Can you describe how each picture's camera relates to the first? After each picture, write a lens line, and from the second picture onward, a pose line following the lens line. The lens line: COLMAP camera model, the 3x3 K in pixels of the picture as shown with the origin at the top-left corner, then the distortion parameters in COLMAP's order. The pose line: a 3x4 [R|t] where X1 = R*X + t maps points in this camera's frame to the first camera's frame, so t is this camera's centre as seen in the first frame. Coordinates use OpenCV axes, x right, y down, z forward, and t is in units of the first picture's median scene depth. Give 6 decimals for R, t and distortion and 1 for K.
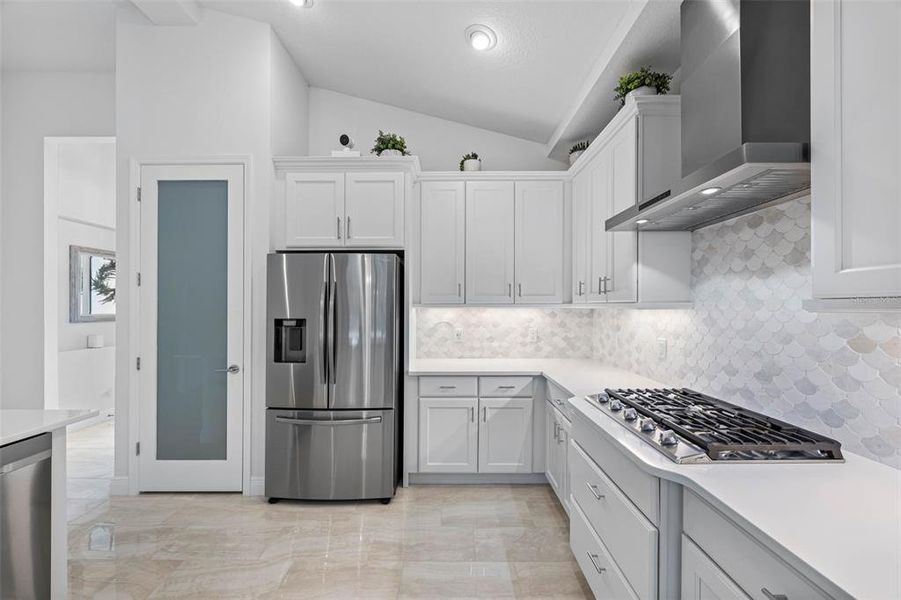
lens RADIAL K [[348.5, 0, 447.9], [0, 348.5, 305.4], [0, 0, 1]] dist [-0.009941, -0.000097]
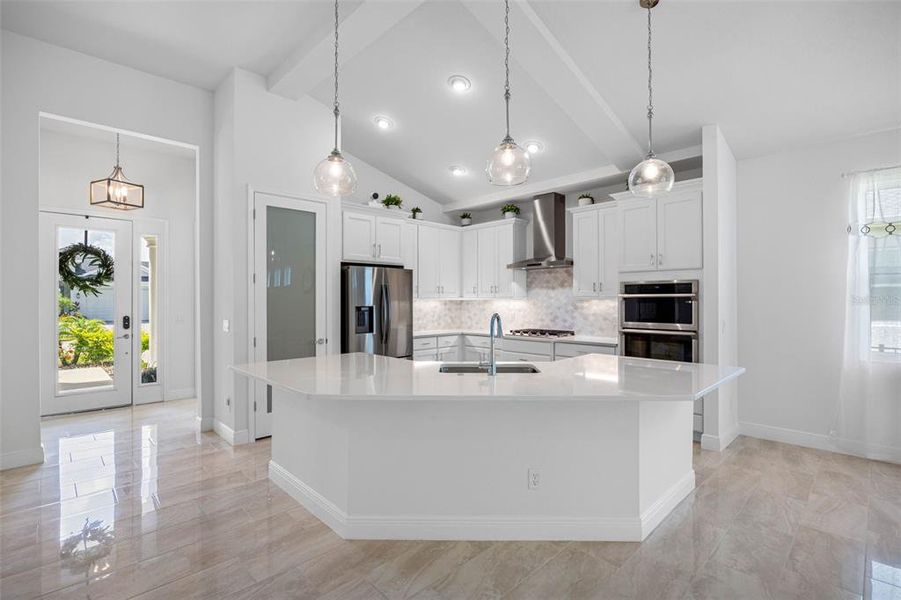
lens RADIAL K [[420.8, 0, 450.5], [0, 420.8, 300.0], [0, 0, 1]] dist [-0.022124, -0.000197]
pose [[0.712513, -0.001634, 0.701657, -1.475210], [0.001521, 0.999999, 0.000784, 0.006563], [-0.701657, 0.000509, 0.712515, -0.662489]]
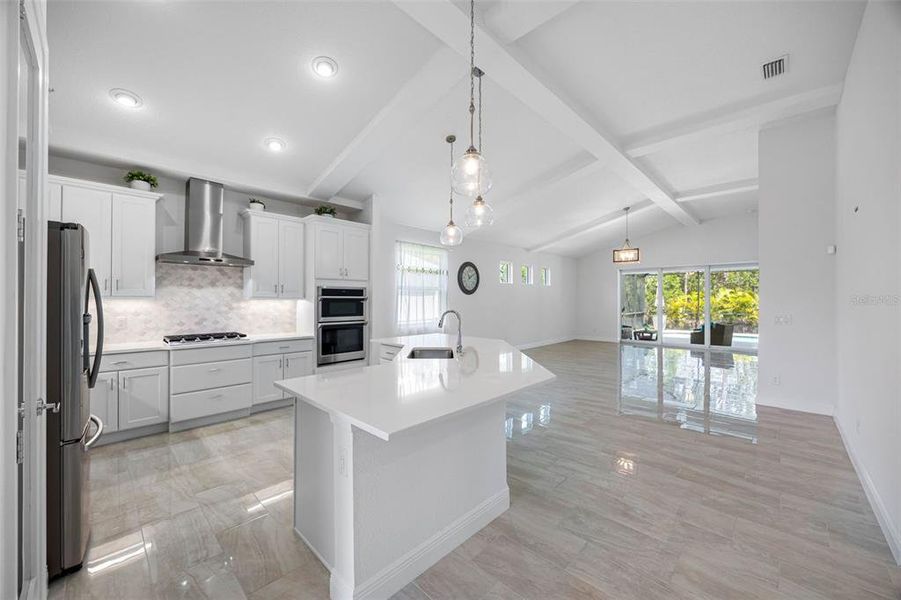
lens RADIAL K [[341.5, 0, 450.5], [0, 341.5, 300.0], [0, 0, 1]] dist [-0.002284, -0.000122]
pose [[-0.722368, -0.002423, 0.691504, -1.488237], [-0.002261, 0.999997, 0.001142, 0.002945], [-0.691505, -0.000739, -0.722372, 0.925188]]
